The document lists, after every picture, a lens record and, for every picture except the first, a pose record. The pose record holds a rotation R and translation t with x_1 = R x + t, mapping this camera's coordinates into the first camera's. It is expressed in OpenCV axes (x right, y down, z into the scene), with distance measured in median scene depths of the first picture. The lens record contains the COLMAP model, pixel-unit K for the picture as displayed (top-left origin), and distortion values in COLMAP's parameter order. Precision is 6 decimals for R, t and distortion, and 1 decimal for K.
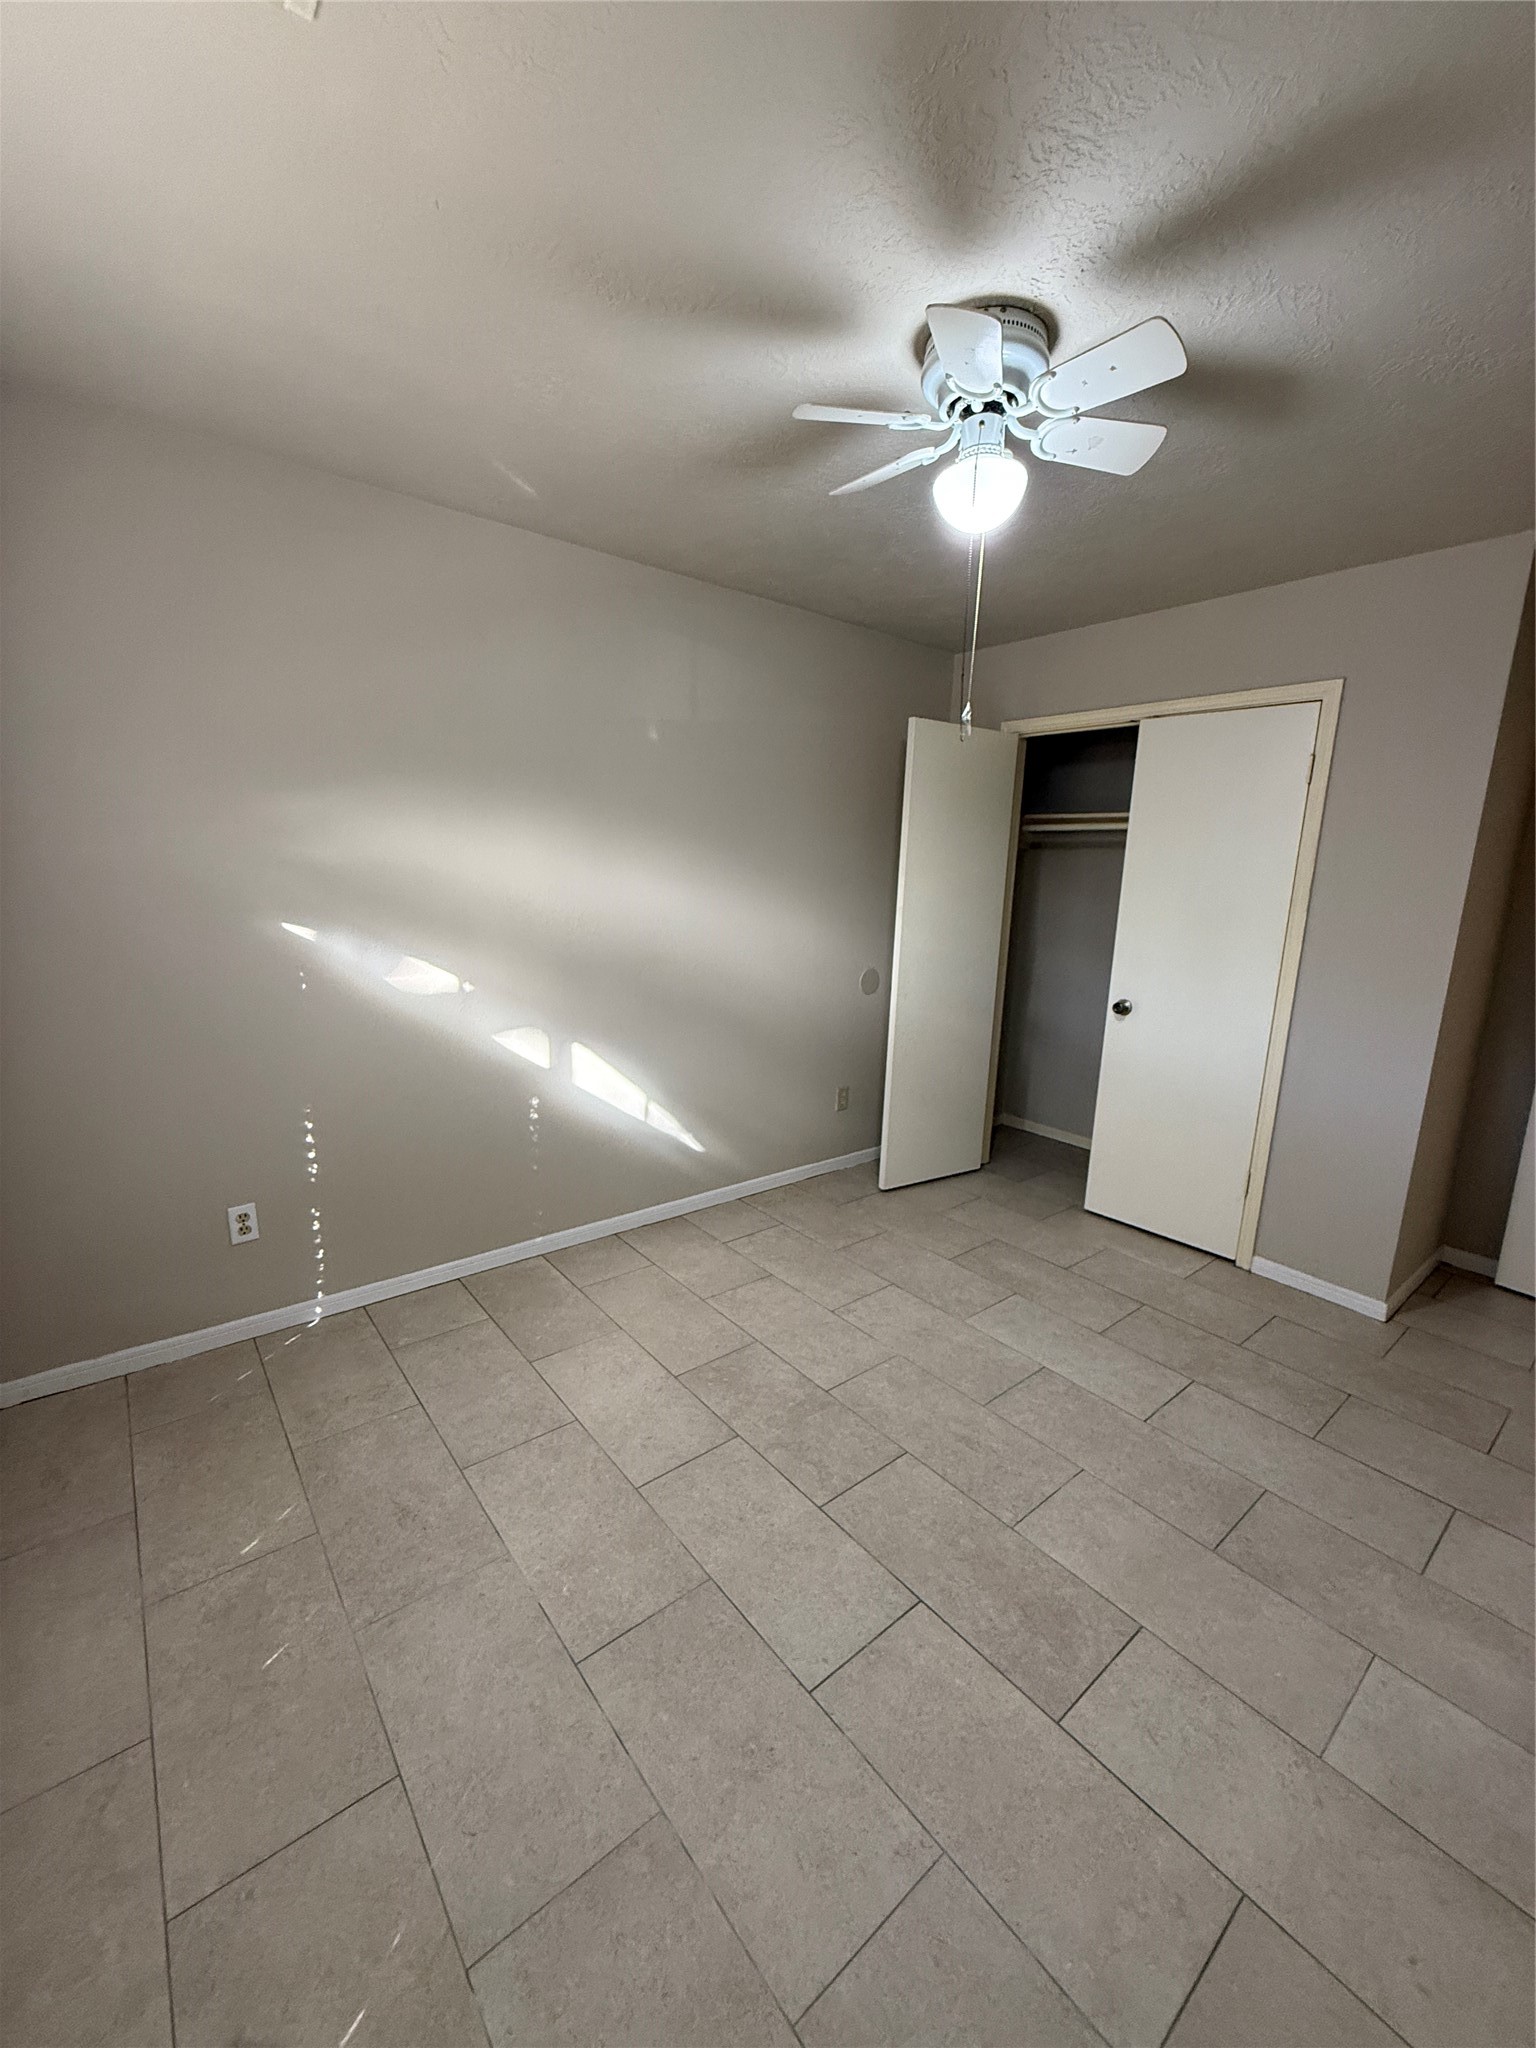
lens RADIAL K [[812.7, 0, 772.8], [0, 812.7, 1017.4], [0, 0, 1]] dist [-0.000699, 0.000279]
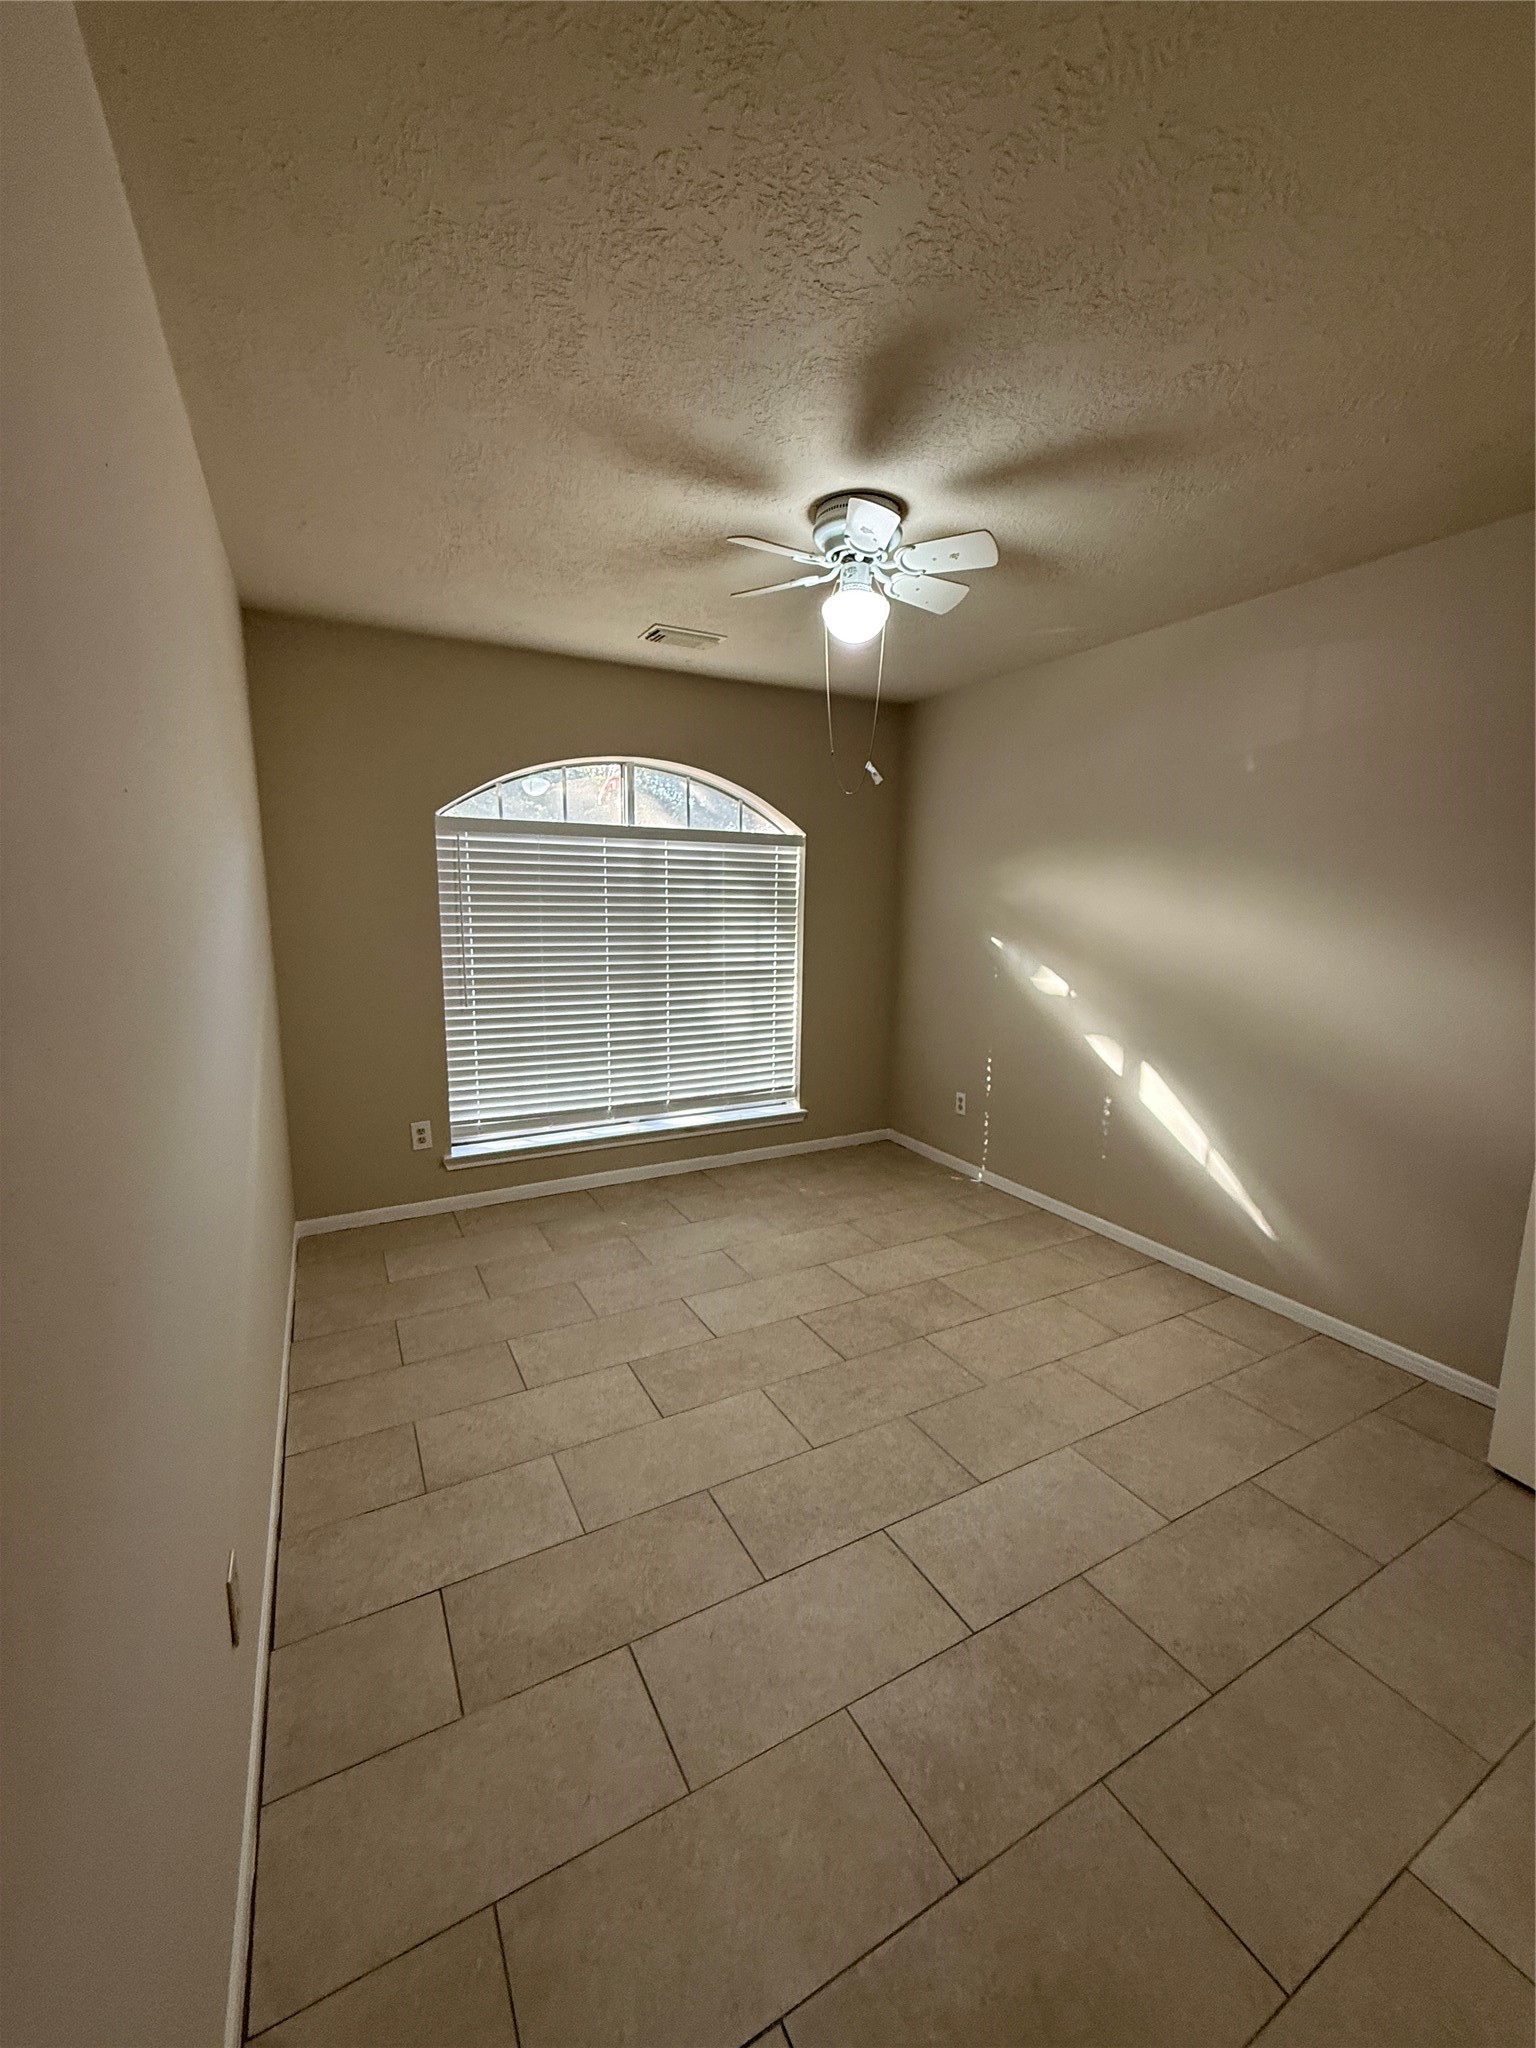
lens RADIAL K [[812.7, 0, 772.8], [0, 812.7, 1017.4], [0, 0, 1]] dist [-0.000699, 0.000279]
pose [[-0.173926, 0.115530, -0.977958, 1.115189], [-0.199683, 0.968326, 0.149905, -0.111513], [0.964301, 0.221354, -0.145348, 0.801185]]
